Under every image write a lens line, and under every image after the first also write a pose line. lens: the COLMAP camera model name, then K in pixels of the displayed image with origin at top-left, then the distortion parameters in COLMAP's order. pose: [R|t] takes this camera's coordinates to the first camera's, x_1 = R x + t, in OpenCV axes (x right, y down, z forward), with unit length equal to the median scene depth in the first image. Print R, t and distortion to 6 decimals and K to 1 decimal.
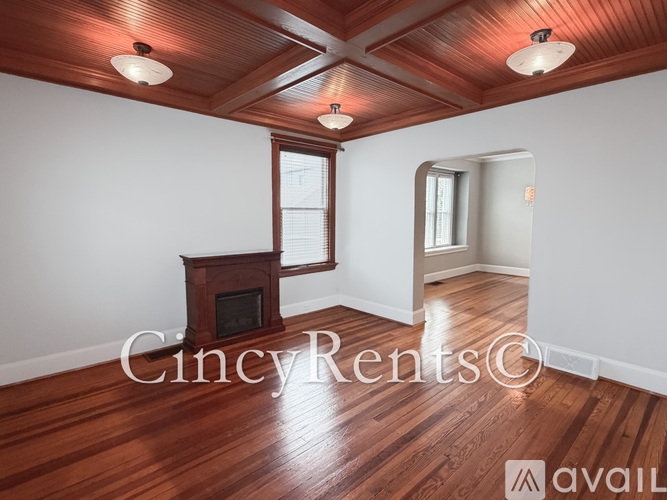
lens RADIAL K [[336.5, 0, 333.5], [0, 336.5, 250.0], [0, 0, 1]] dist [0.001253, 0.000433]
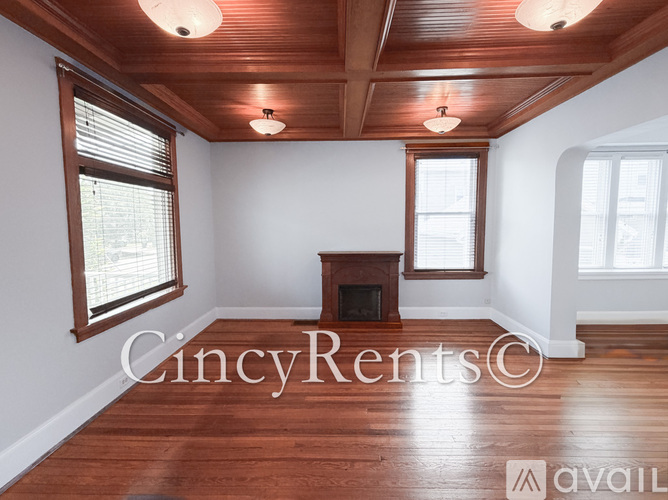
lens RADIAL K [[337.0, 0, 334.0], [0, 337.0, 250.0], [0, 0, 1]] dist [0.001253, 0.000433]
pose [[0.723614, 0.048550, -0.688495, 0.390588], [-0.059477, 0.998199, 0.007879, -0.004176], [0.687637, 0.035248, 0.725198, 0.065286]]
